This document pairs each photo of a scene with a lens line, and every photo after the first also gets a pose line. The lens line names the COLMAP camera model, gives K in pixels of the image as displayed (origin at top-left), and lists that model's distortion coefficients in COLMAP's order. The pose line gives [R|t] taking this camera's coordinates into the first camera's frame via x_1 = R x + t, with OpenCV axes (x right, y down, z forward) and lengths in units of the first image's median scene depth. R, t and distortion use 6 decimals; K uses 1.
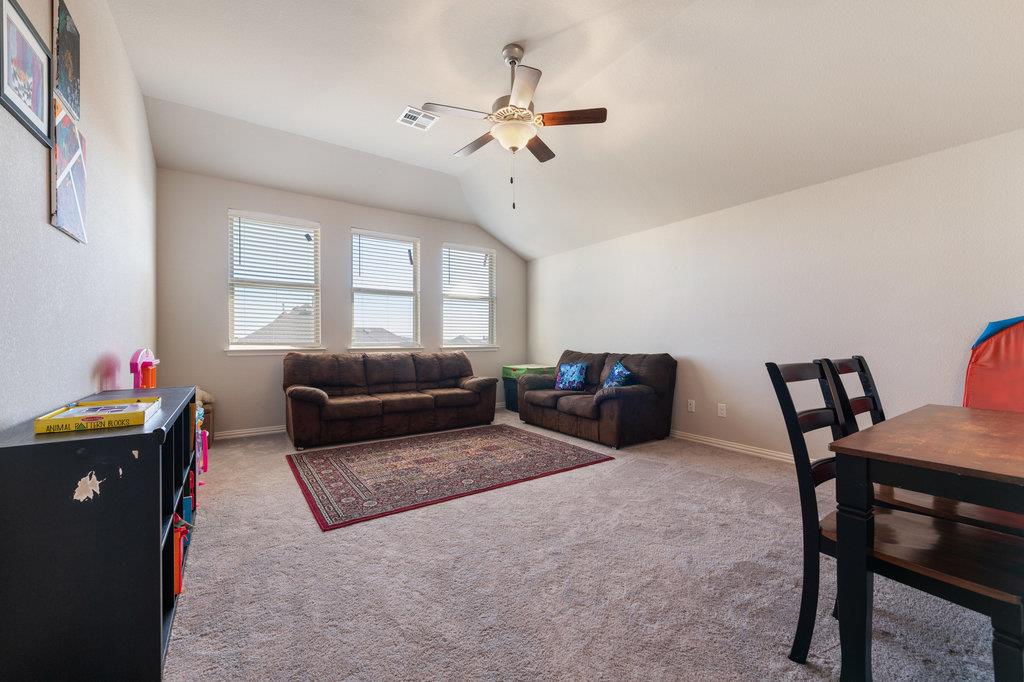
lens RADIAL K [[401.6, 0, 513.1], [0, 401.6, 342.3], [0, 0, 1]] dist [0.009756, -0.001035]
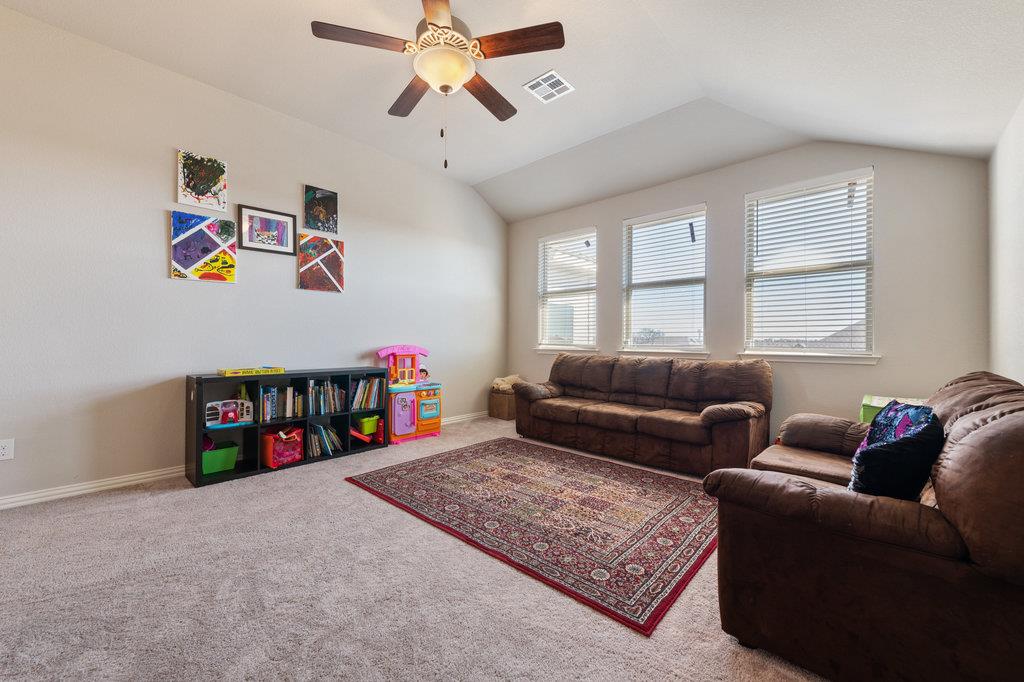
lens RADIAL K [[401.6, 0, 513.6], [0, 401.6, 337.4], [0, 0, 1]] dist [0.009756, -0.001035]
pose [[0.221025, -0.007904, -0.975236, 0.569528], [-0.012692, 0.999859, -0.010980, -0.002590], [0.975186, 0.014805, 0.220893, 0.715574]]
